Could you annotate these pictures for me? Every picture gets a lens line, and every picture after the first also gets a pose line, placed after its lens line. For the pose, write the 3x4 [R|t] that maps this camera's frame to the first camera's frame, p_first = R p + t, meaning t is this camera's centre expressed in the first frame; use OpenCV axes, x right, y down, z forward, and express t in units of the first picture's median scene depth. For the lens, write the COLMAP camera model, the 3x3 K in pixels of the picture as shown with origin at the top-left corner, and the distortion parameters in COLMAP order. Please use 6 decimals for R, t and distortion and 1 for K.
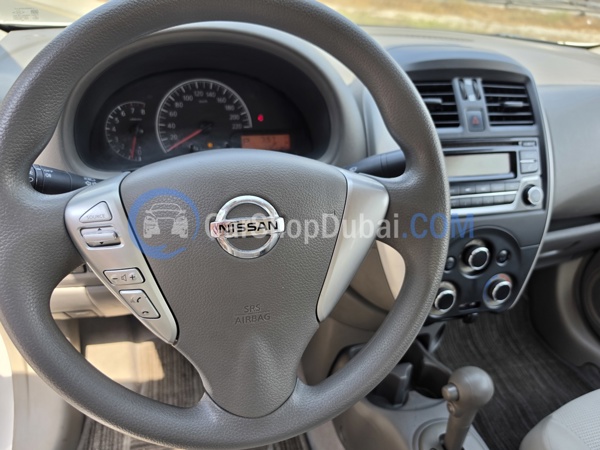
lens RADIAL K [[408.8, 0, 294.4], [0, 408.8, 215.3], [0, 0, 1]] dist [0.028754, -0.058951]
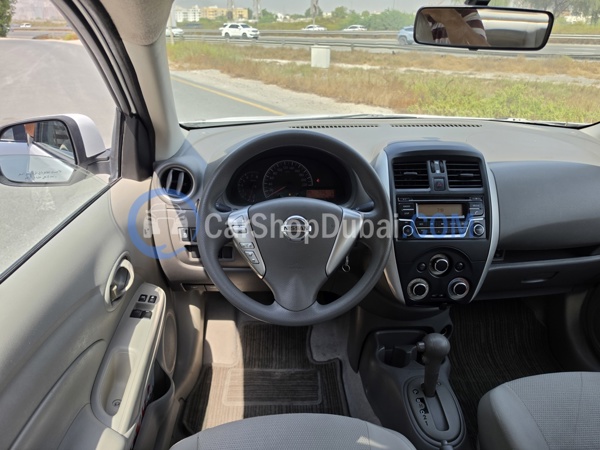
lens RADIAL K [[408.8, 0, 297.1], [0, 408.8, 220.2], [0, 0, 1]] dist [0.028754, -0.058951]
pose [[0.974035, 0.039494, -0.222926, 0.244406], [-0.063384, 0.992860, -0.101048, 0.129306], [0.217343, 0.112554, 0.969584, -0.778031]]
